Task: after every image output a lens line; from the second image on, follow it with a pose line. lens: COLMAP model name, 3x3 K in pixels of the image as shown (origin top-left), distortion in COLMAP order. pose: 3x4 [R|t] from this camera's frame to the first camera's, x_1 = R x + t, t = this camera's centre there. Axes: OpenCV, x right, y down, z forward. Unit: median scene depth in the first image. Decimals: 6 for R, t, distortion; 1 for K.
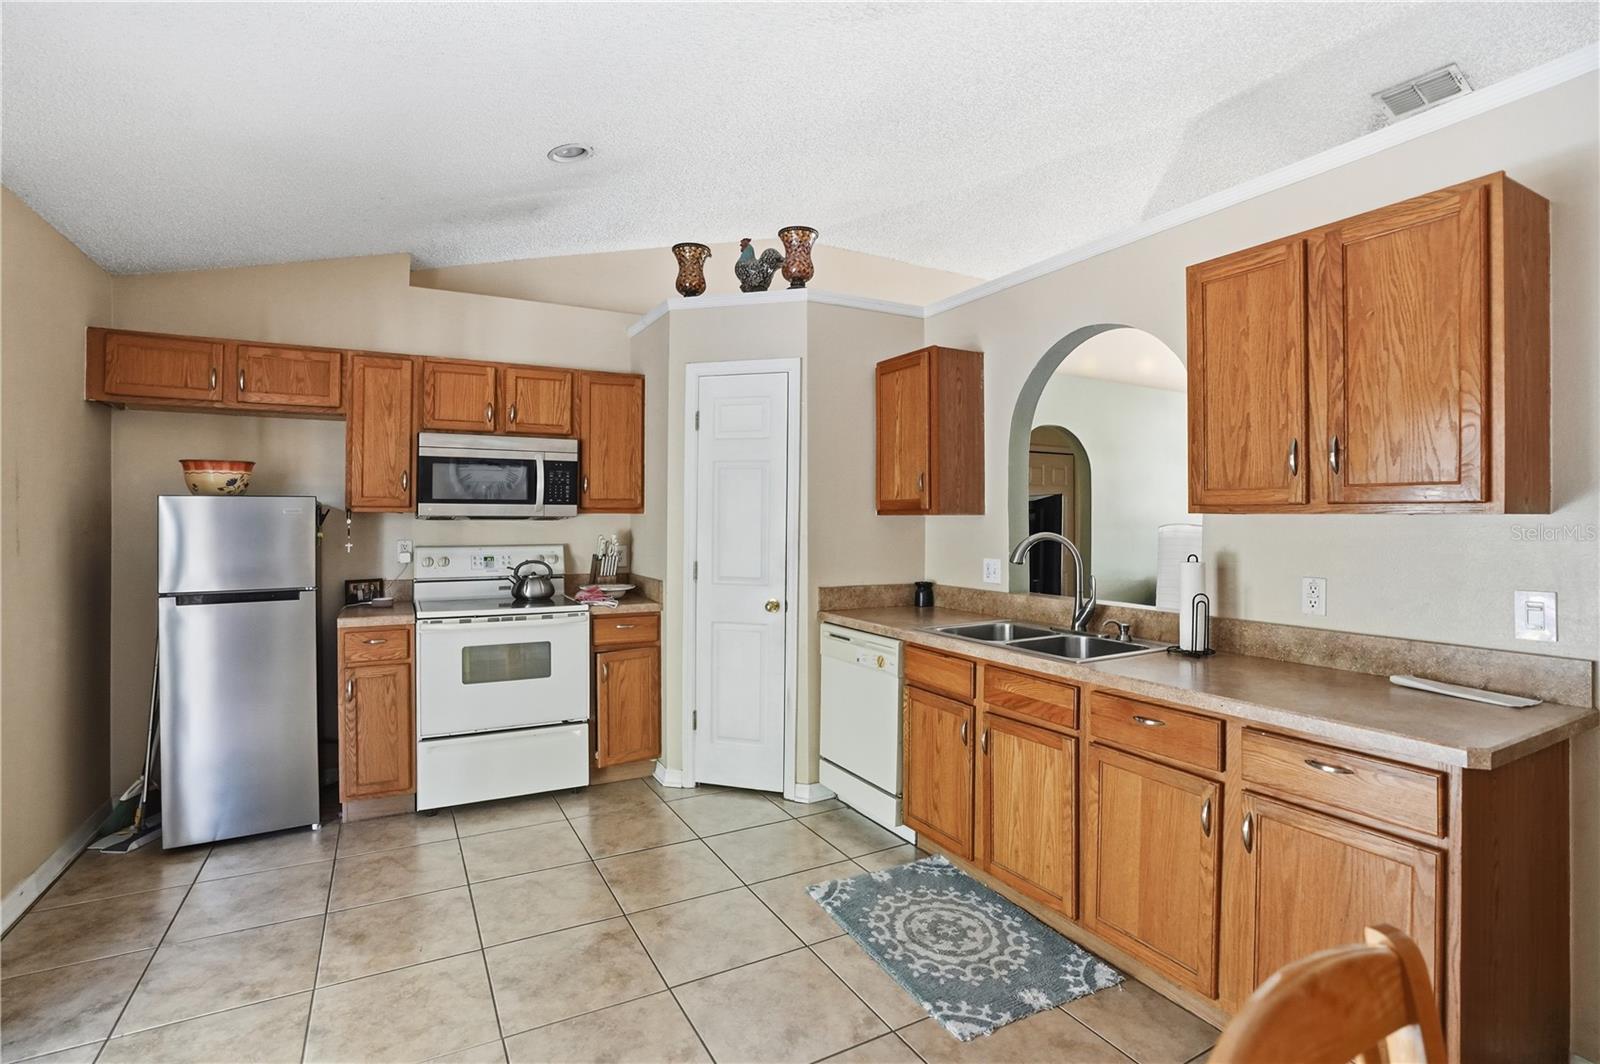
lens RADIAL K [[749.8, 0, 795.4], [0, 749.8, 515.5], [0, 0, 1]] dist [-0.070804, 0.027181]
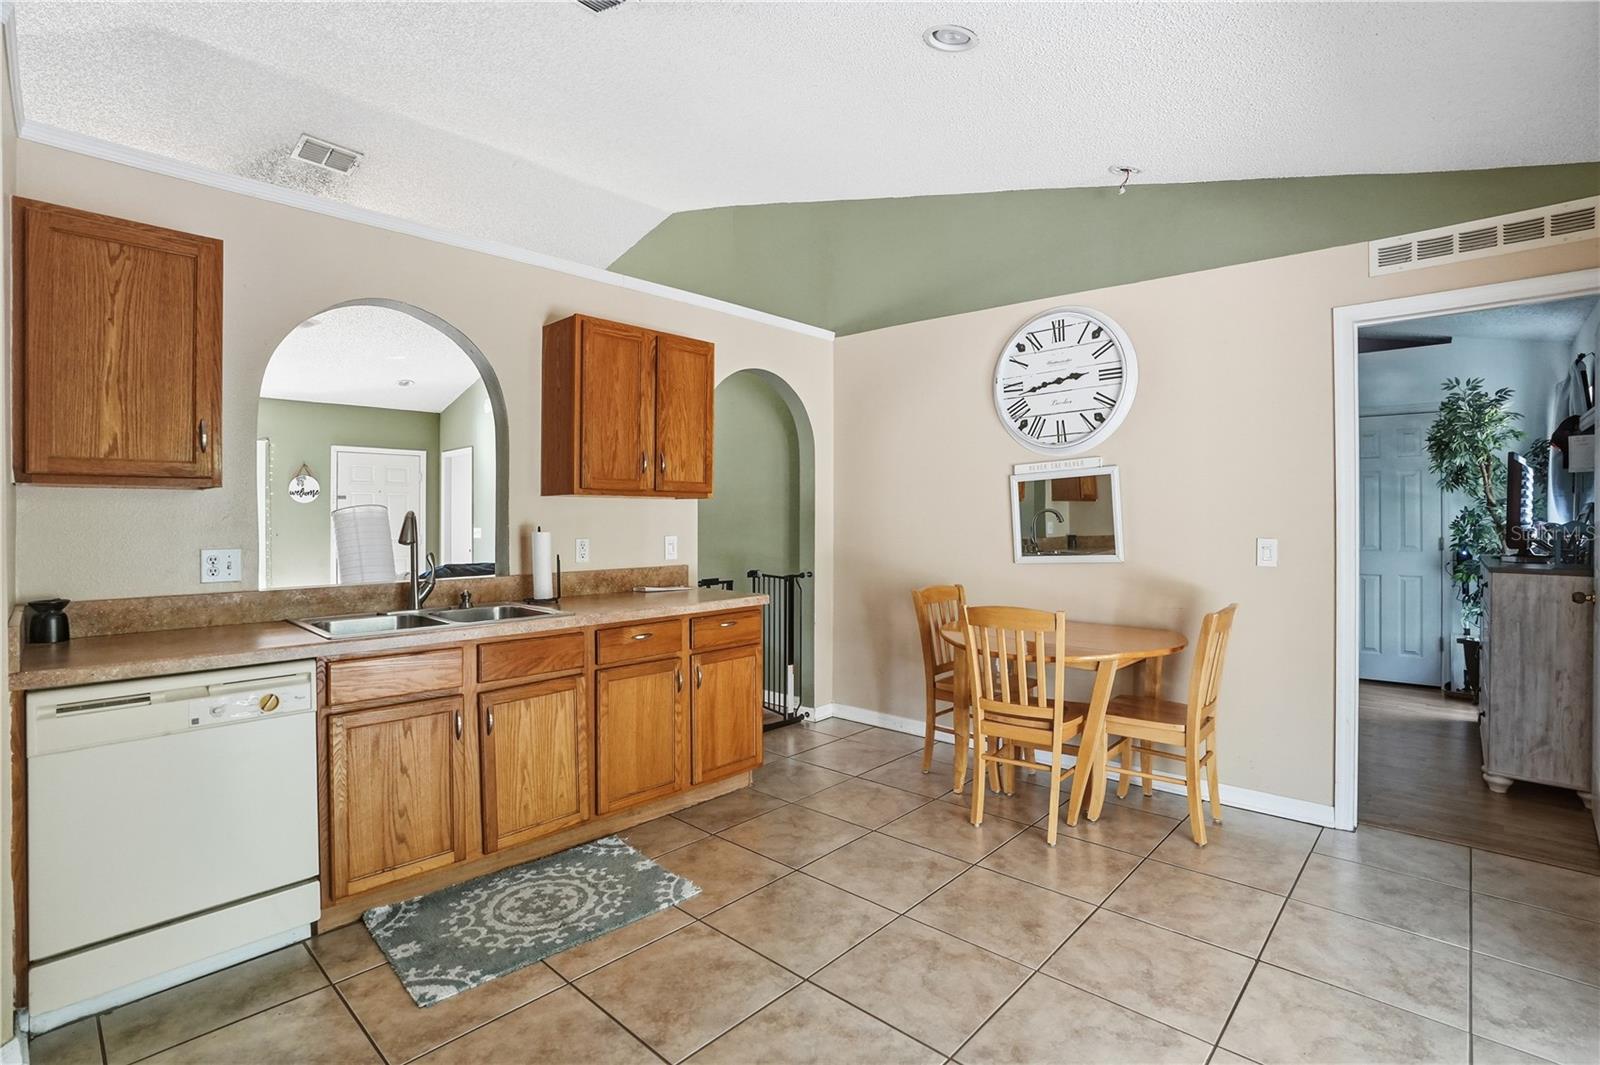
lens RADIAL K [[749.8, 0, 795.4], [0, 749.8, 516.0], [0, 0, 1]] dist [-0.070804, 0.027181]
pose [[-0.312933, 0.000166, 0.949775, -0.907388], [-0.002235, 0.999997, -0.000911, 0.037267], [-0.949773, -0.002408, -0.312932, 1.044368]]
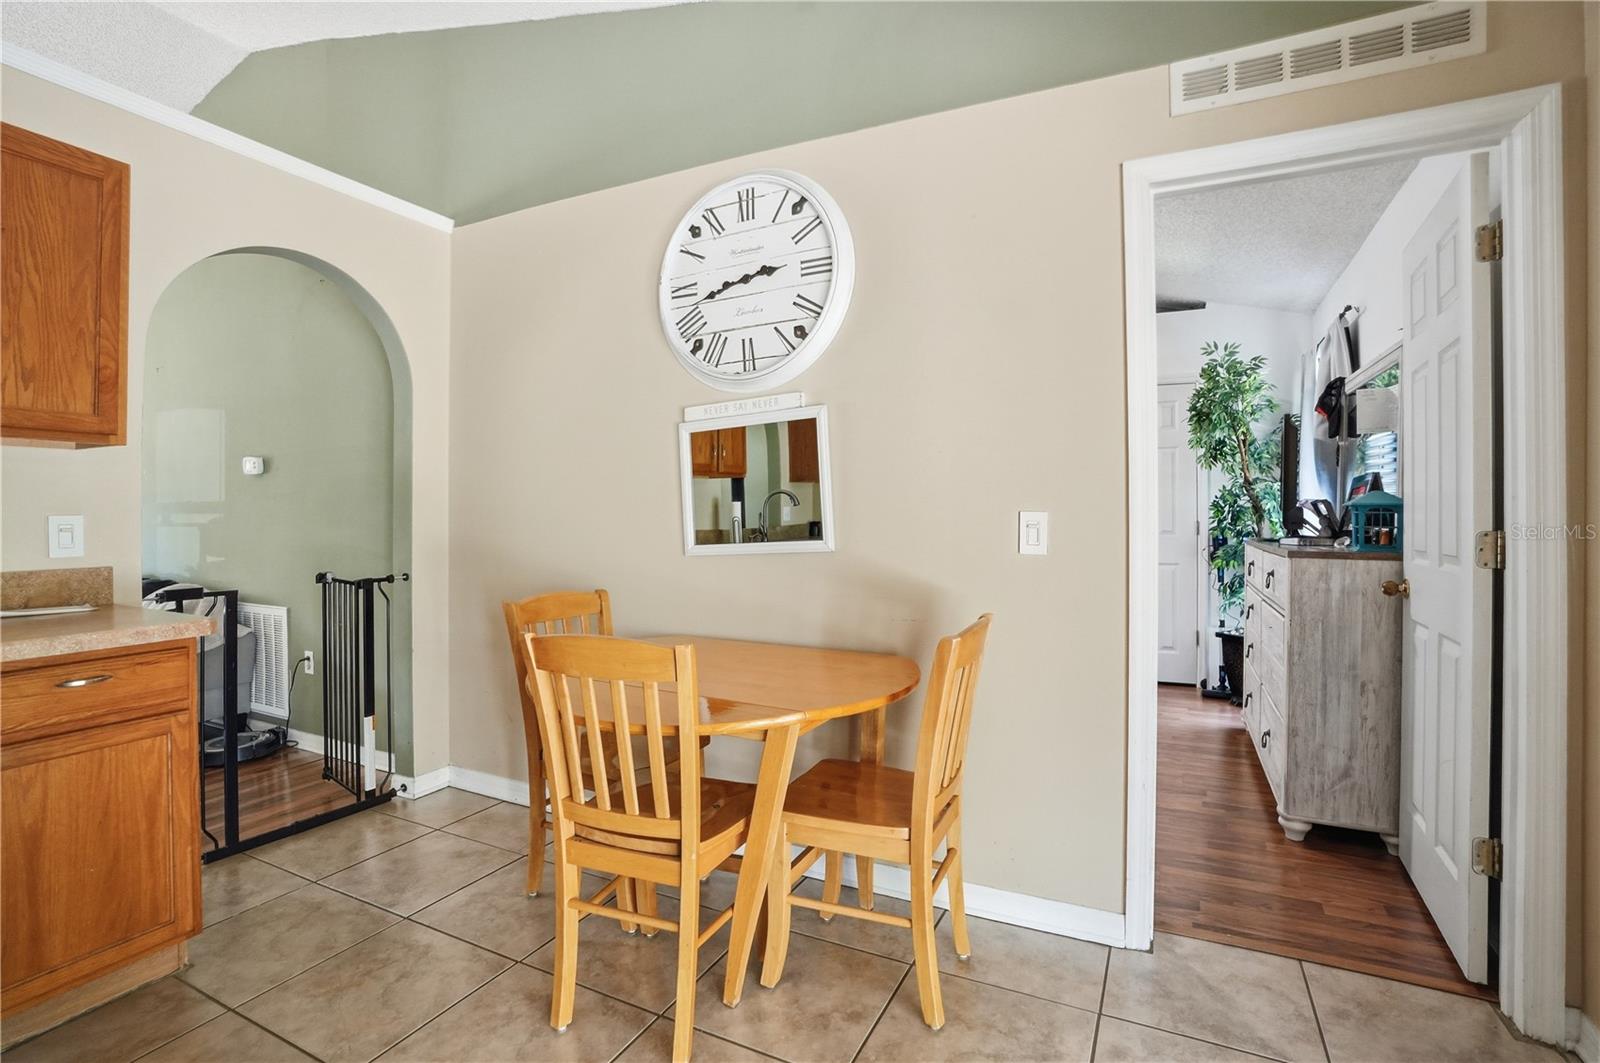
lens RADIAL K [[749.8, 0, 795.4], [0, 749.8, 515.0], [0, 0, 1]] dist [-0.070804, 0.027181]
pose [[-0.564025, -0.003362, 0.825751, -0.469231], [-0.001454, 0.999994, 0.003078, 0.078103], [-0.825756, 0.000535, -0.564027, 0.528010]]
